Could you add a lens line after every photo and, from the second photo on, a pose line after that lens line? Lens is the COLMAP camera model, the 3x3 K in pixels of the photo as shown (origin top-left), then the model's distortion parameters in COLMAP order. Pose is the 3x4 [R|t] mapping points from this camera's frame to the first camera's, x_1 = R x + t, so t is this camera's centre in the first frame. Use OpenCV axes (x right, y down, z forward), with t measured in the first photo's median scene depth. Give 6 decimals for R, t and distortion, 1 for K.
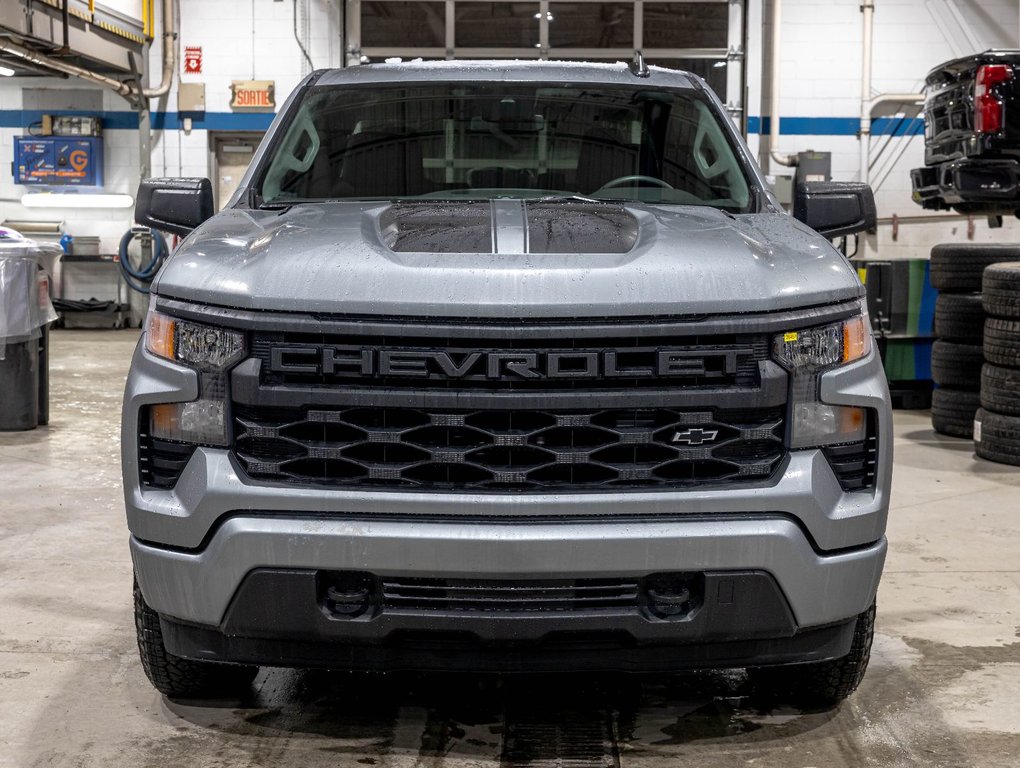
lens RADIAL K [[1618.8, 0, 510.0], [0, 1618.8, 384.0], [0, 0, 1]] dist [0.090344, -0.010129]
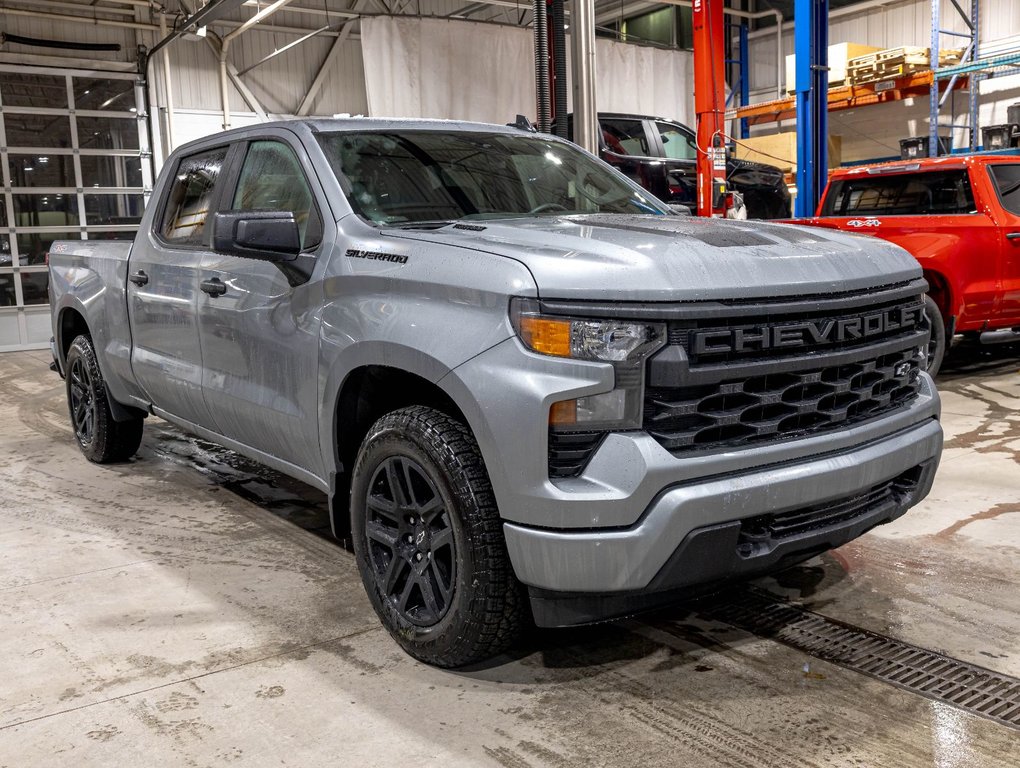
lens RADIAL K [[919.5, 0, 510.0], [0, 919.5, 384.0], [0, 0, 1]] dist [0.001299, -0.005020]
pose [[0.819320, -0.123209, 0.559942, -0.608238], [0.114204, 0.992137, 0.051202, -0.034755], [-0.561848, 0.021997, 0.826948, 0.539116]]
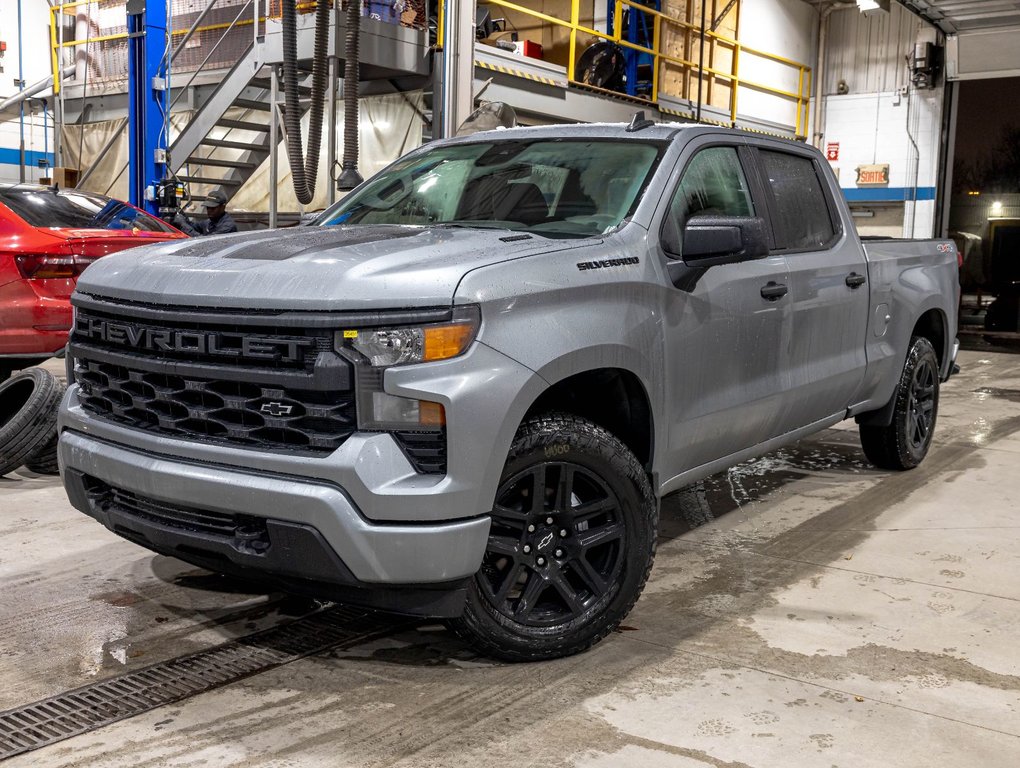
lens RADIAL K [[1083.5, 0, 515.8], [0, 1083.5, 359.0], [0, 0, 1]] dist [0.011642, -0.003522]
pose [[0.808201, 0.077461, -0.583791, 0.742081], [-0.087829, 0.996079, 0.010574, -0.030125], [0.582321, 0.042728, 0.811835, 0.436818]]
